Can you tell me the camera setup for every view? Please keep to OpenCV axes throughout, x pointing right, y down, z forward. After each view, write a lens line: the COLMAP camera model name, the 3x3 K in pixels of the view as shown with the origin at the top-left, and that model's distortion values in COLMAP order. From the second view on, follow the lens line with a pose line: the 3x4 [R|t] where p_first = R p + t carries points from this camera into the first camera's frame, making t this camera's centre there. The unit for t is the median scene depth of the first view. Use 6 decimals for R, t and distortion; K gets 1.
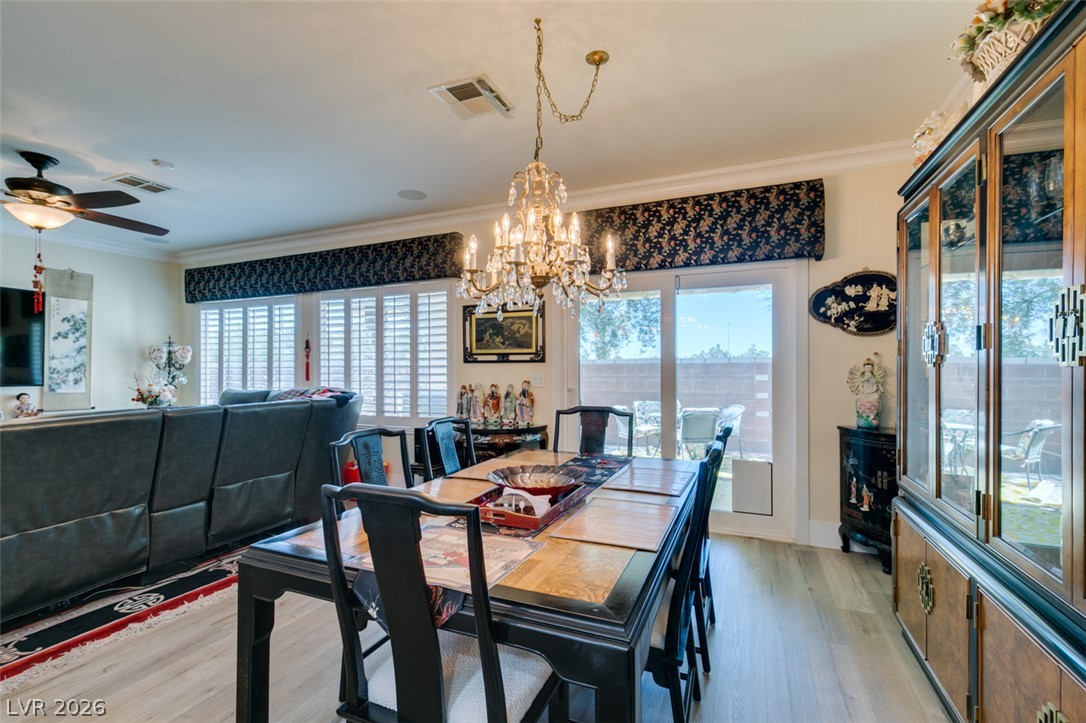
lens RADIAL K [[486.4, 0, 533.0], [0, 486.4, 368.1], [0, 0, 1]] dist [-0.000600, -0.000579]
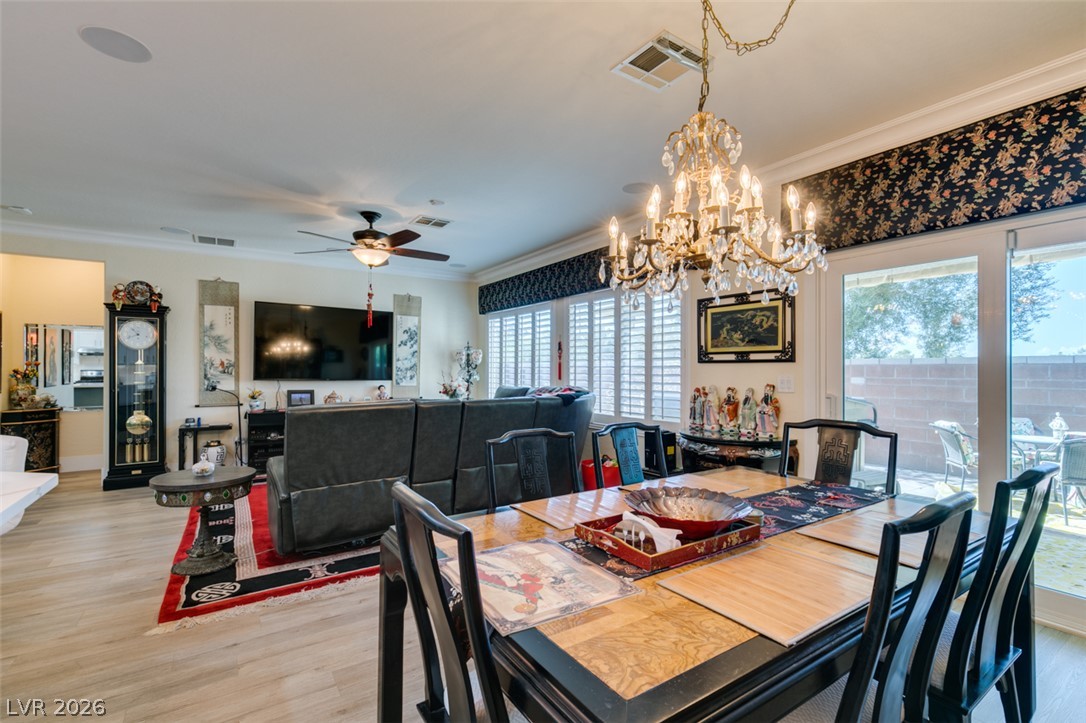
lens RADIAL K [[486.4, 0, 539.1], [0, 486.4, 367.3], [0, 0, 1]] dist [-0.000600, -0.000579]
pose [[0.836514, 0.002541, -0.547940, 0.109676], [-0.004071, 0.999990, -0.001577, -0.000084], [0.547930, 0.003550, 0.836516, 0.086556]]
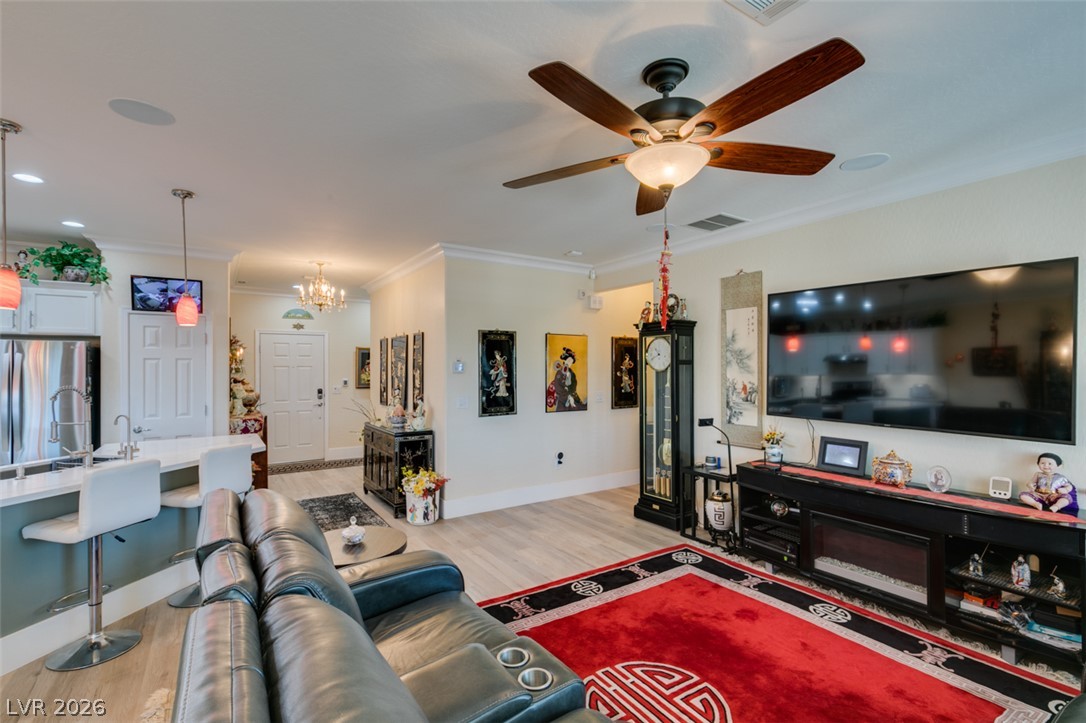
lens RADIAL K [[486.4, 0, 540.8], [0, 486.4, 366.2], [0, 0, 1]] dist [-0.000600, -0.000579]
pose [[-0.545021, 0.001924, -0.838420, -0.321218], [0.004619, 0.999989, -0.000708, -0.053294], [0.838410, -0.004259, -0.545024, 0.915716]]
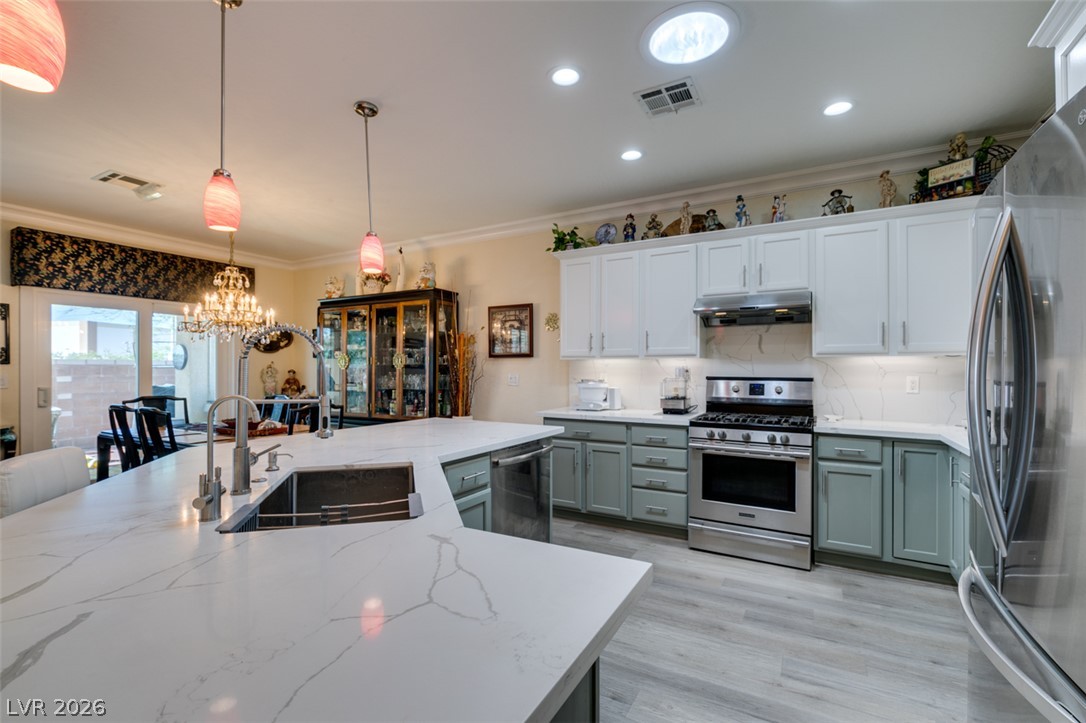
lens RADIAL K [[486.4, 0, 538.7], [0, 486.4, 367.8], [0, 0, 1]] dist [-0.000600, -0.000579]
pose [[0.110864, 0.004597, 0.993825, -0.843204], [0.001658, 0.999987, -0.004810, 0.002534], [-0.993834, 0.002181, 0.110854, -0.217741]]
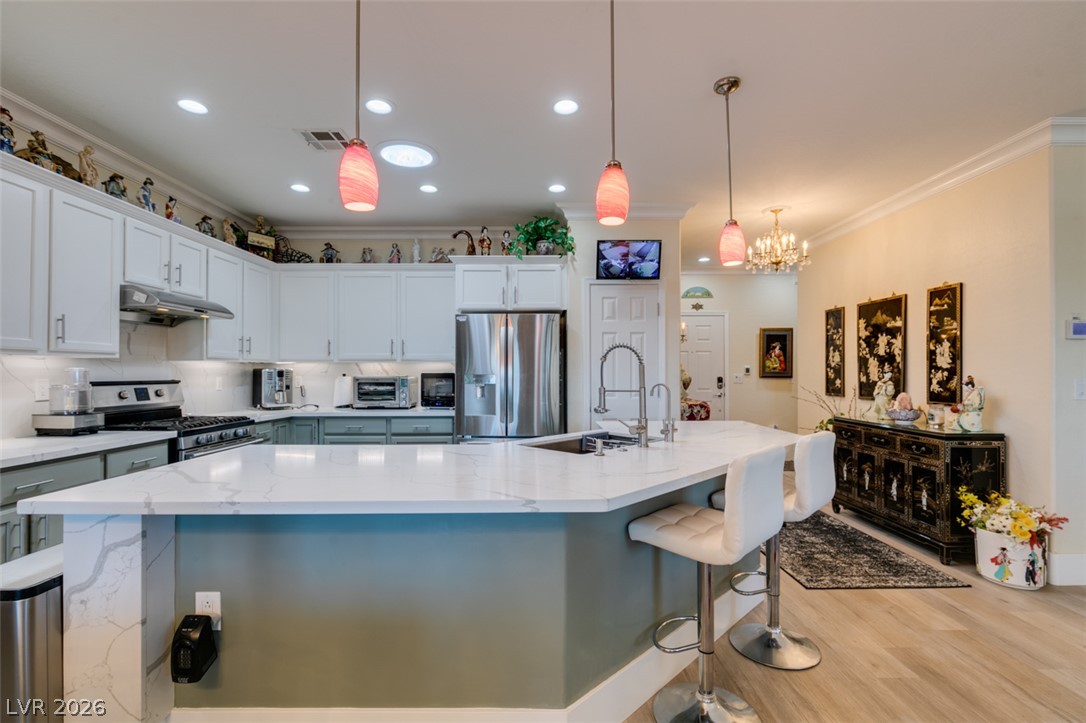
lens RADIAL K [[486.4, 0, 540.9], [0, 486.4, 367.6], [0, 0, 1]] dist [-0.000600, -0.000579]
pose [[-0.917436, 0.001102, -0.397882, -0.233824], [0.003311, 0.999983, -0.004865, 0.000493], [0.397870, -0.005781, -0.917424, 0.453025]]
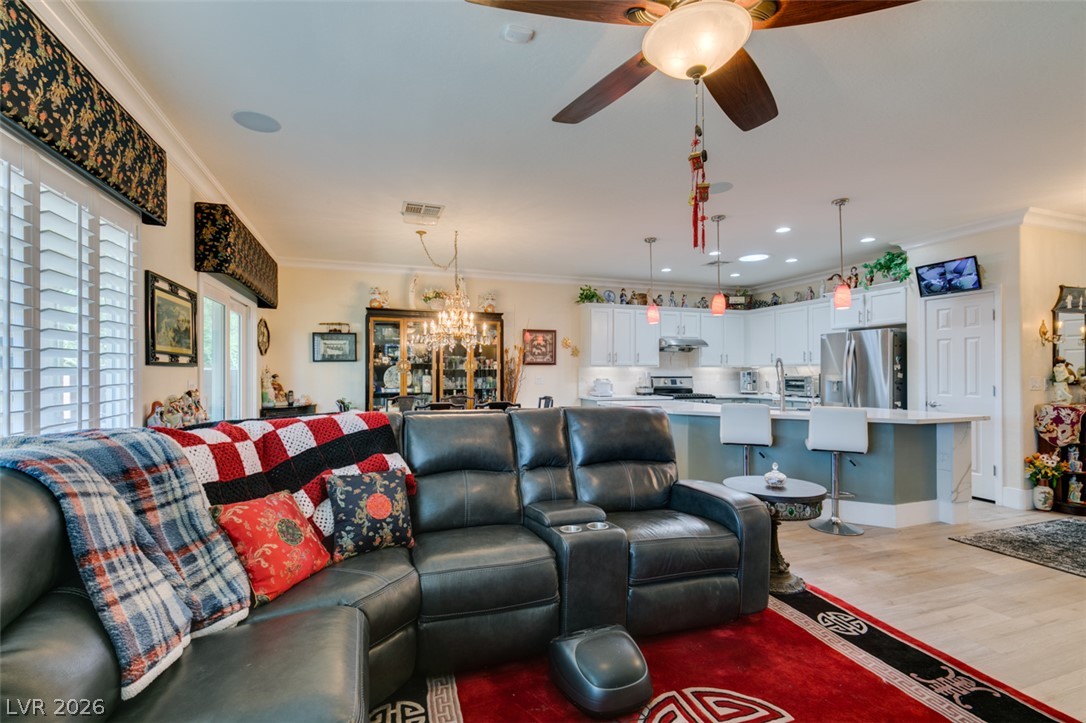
lens RADIAL K [[486.4, 0, 537.2], [0, 486.4, 368.6], [0, 0, 1]] dist [-0.000600, -0.000579]
pose [[-0.673724, 0.010444, 0.738910, -0.958229], [0.004430, 0.999939, -0.010094, 0.002646], [-0.738970, -0.003528, -0.673729, 1.096435]]
